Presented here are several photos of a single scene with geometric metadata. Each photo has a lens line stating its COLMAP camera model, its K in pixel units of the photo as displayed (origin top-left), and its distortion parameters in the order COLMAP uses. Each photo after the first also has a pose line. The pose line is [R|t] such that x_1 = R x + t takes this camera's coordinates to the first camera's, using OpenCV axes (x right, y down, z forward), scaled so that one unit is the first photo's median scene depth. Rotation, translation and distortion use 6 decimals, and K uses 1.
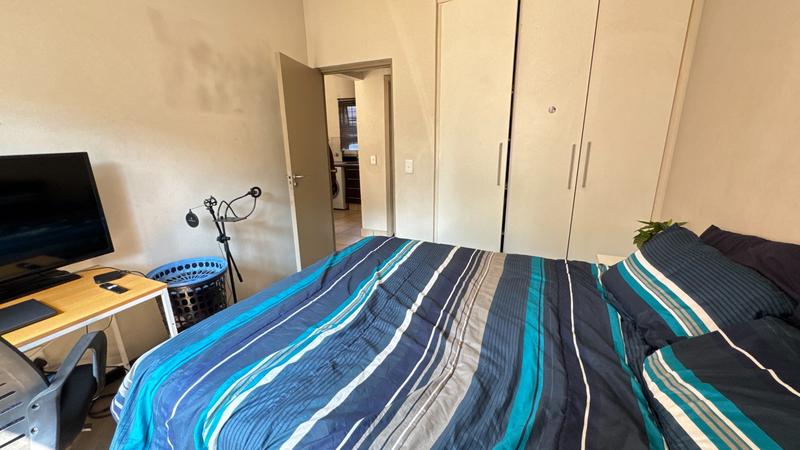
lens RADIAL K [[305.2, 0, 401.3], [0, 305.2, 220.4], [0, 0, 1]] dist [-0.026162, 0.000032]
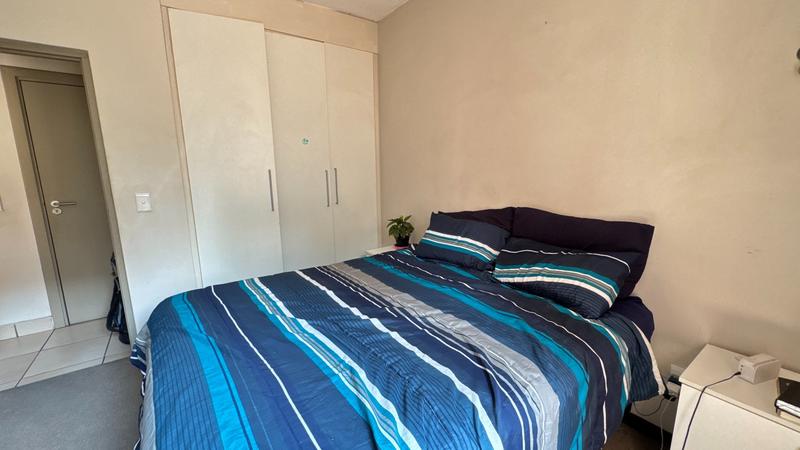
lens RADIAL K [[305.2, 0, 401.3], [0, 305.2, 220.4], [0, 0, 1]] dist [-0.026162, 0.000032]
pose [[0.503107, -0.140141, 0.852786, -0.507261], [0.227819, 0.973368, 0.025553, -0.021416], [-0.833656, 0.181425, 0.521635, 0.211875]]
